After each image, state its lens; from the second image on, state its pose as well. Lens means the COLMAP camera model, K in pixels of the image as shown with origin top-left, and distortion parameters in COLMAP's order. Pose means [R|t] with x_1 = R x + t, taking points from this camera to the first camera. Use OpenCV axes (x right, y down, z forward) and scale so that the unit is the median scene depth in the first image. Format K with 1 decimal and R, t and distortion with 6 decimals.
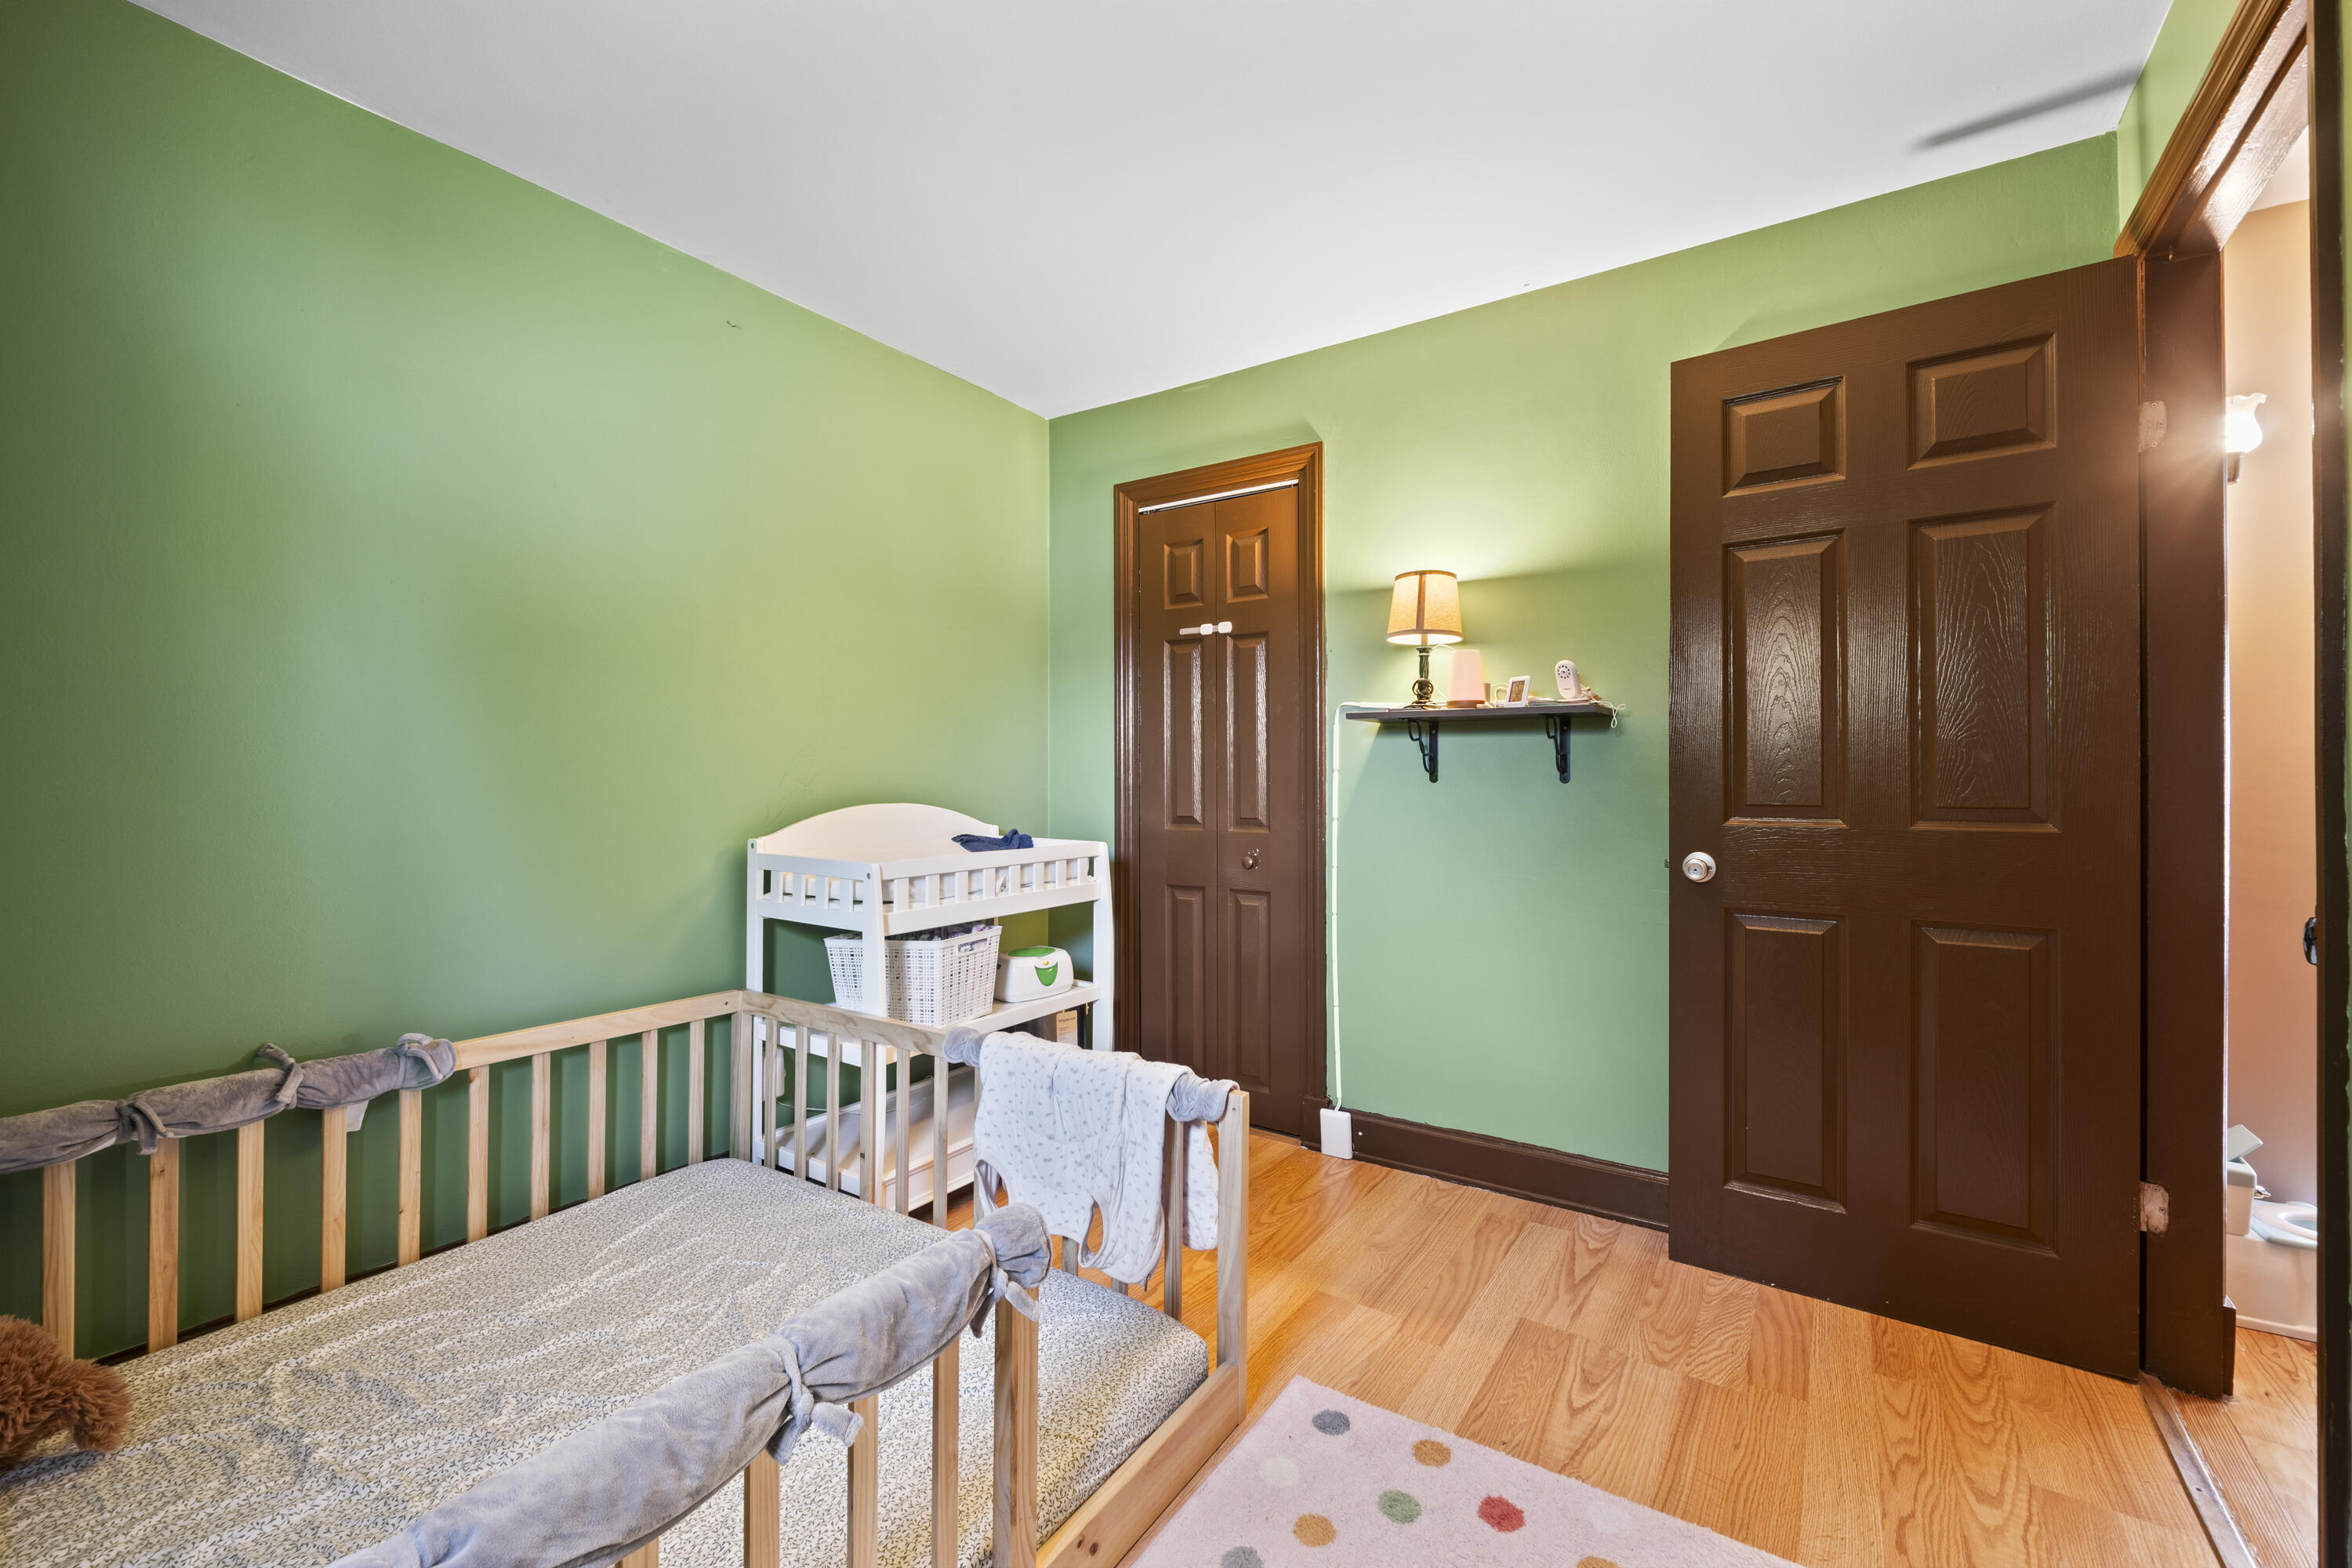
lens RADIAL K [[983.1, 0, 1166.9], [0, 983.1, 775.0], [0, 0, 1]] dist [-0.002336, -0.000332]
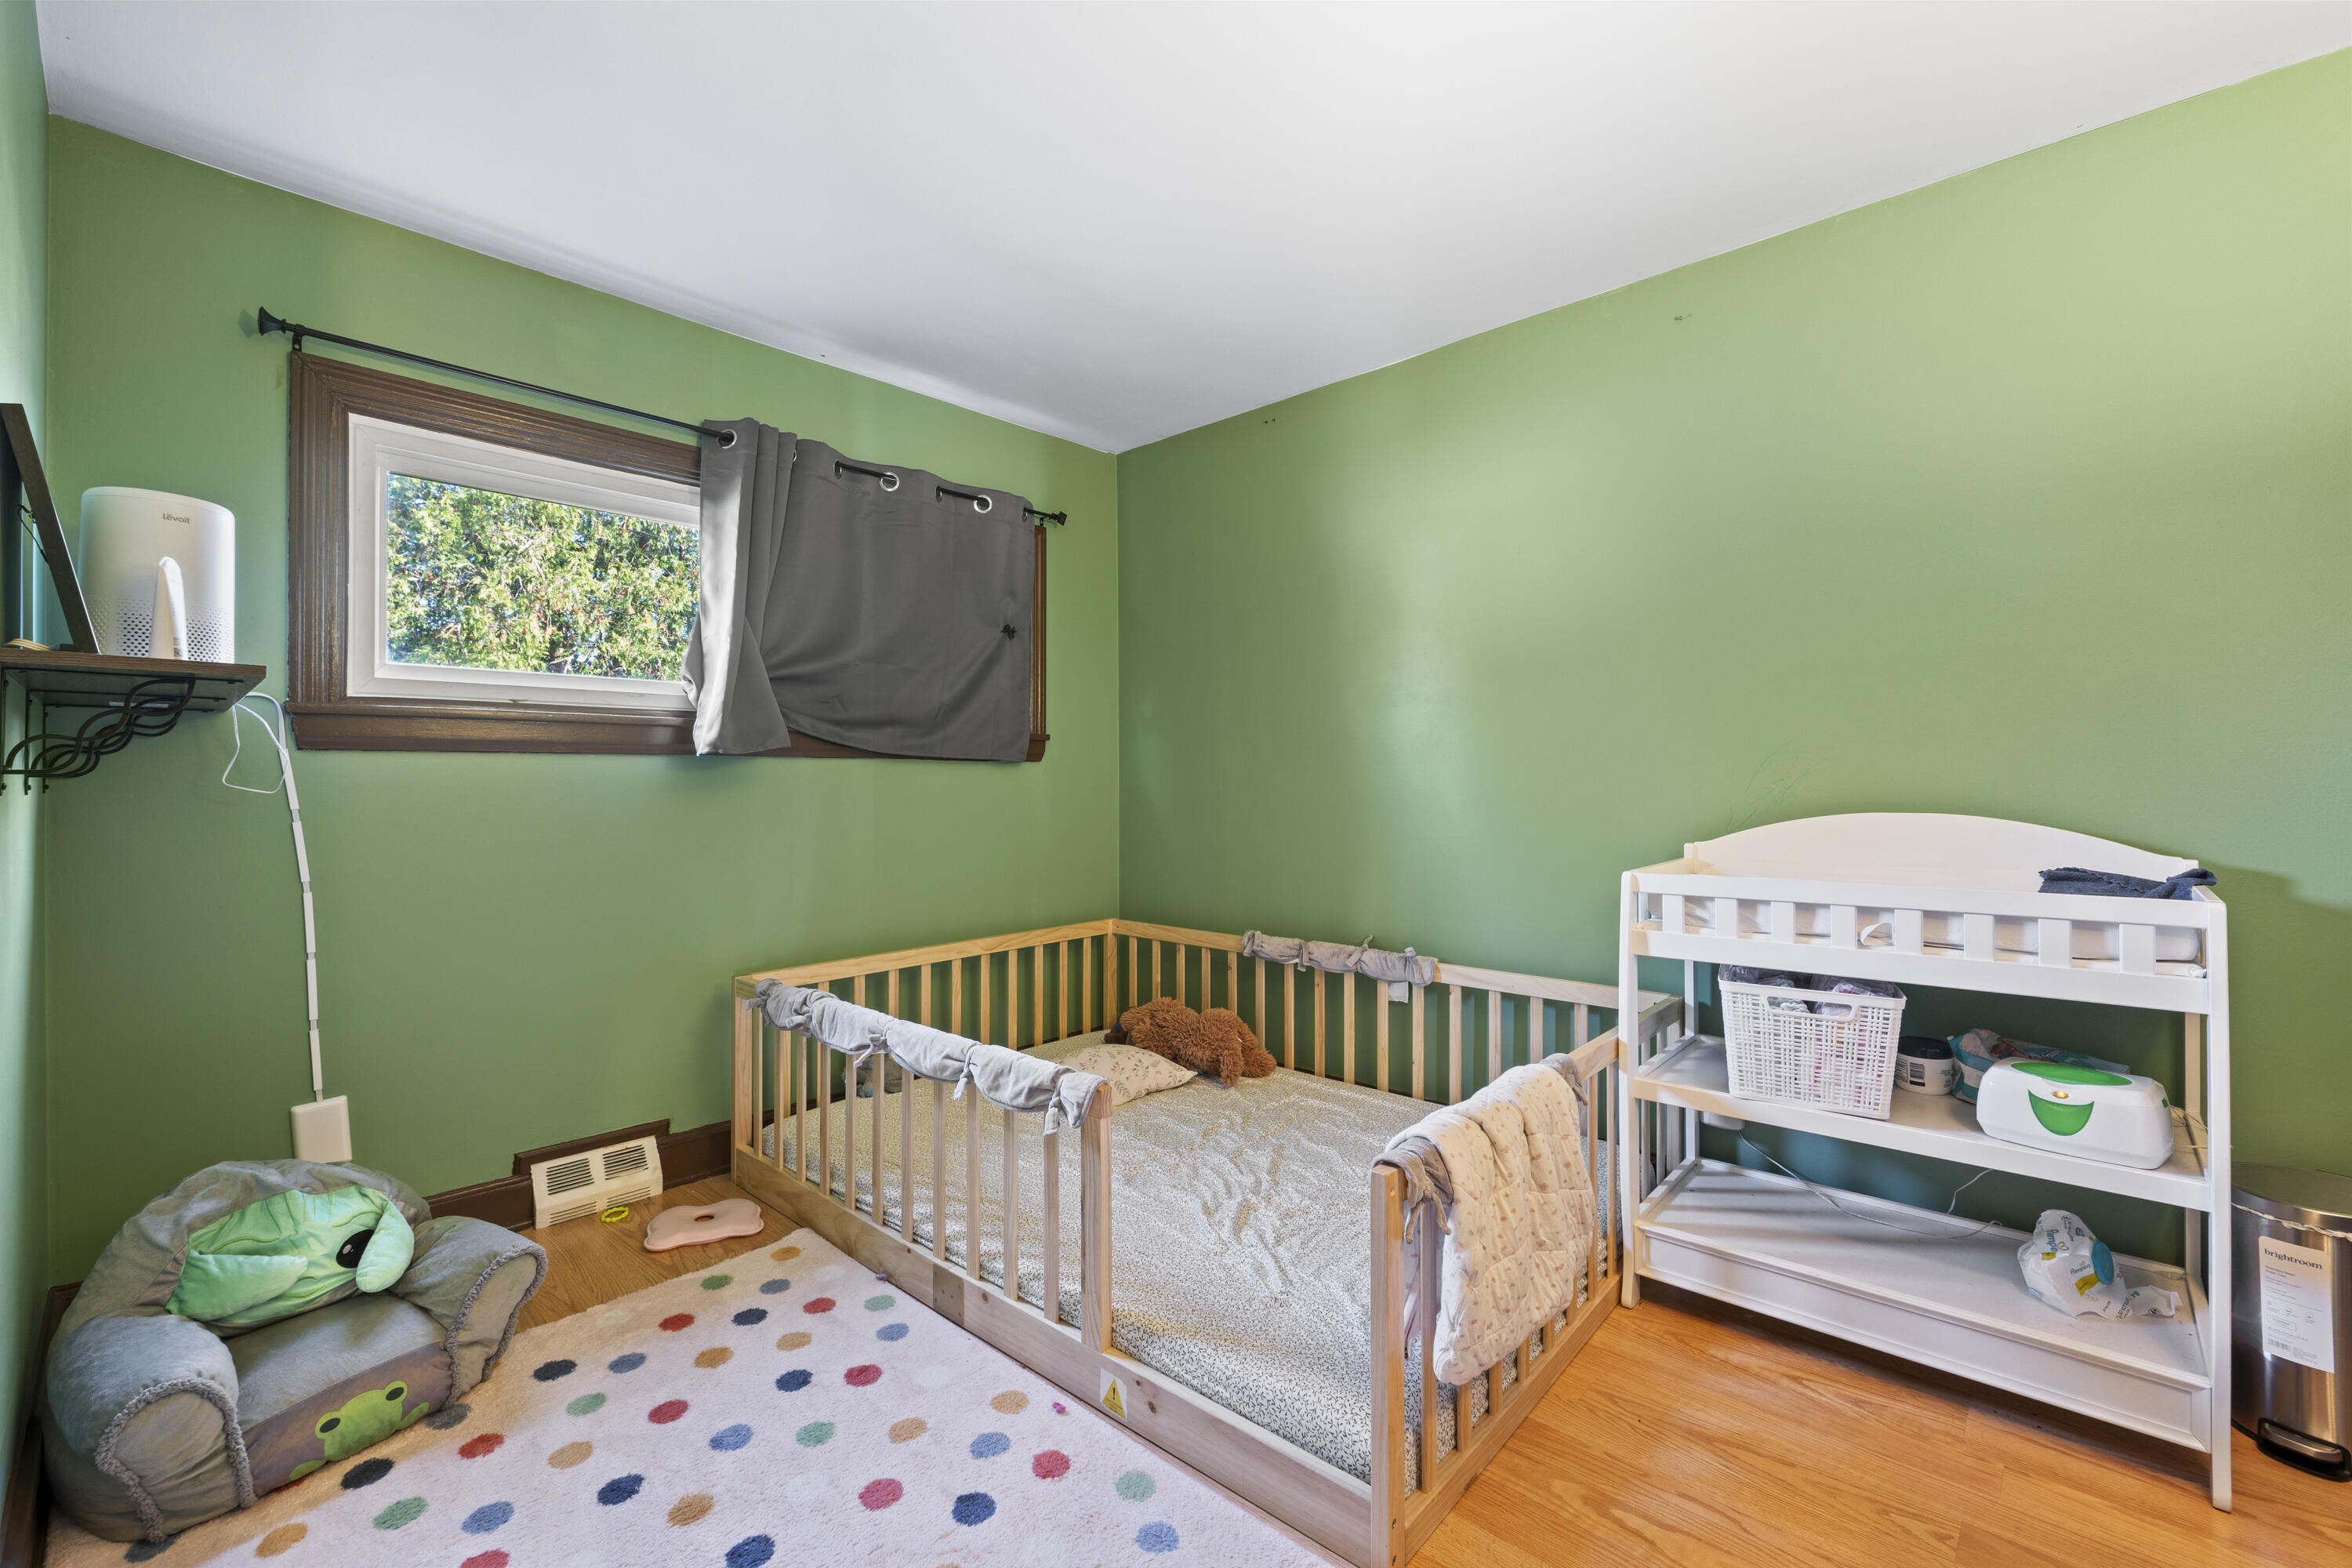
lens RADIAL K [[983.1, 0, 1166.9], [0, 983.1, 775.0], [0, 0, 1]] dist [-0.002336, -0.000332]
pose [[-0.155138, -0.010551, -0.987836, 0.584479], [0.005060, 0.999921, -0.011474, 0.006497], [0.987880, -0.006778, -0.155072, 0.620517]]
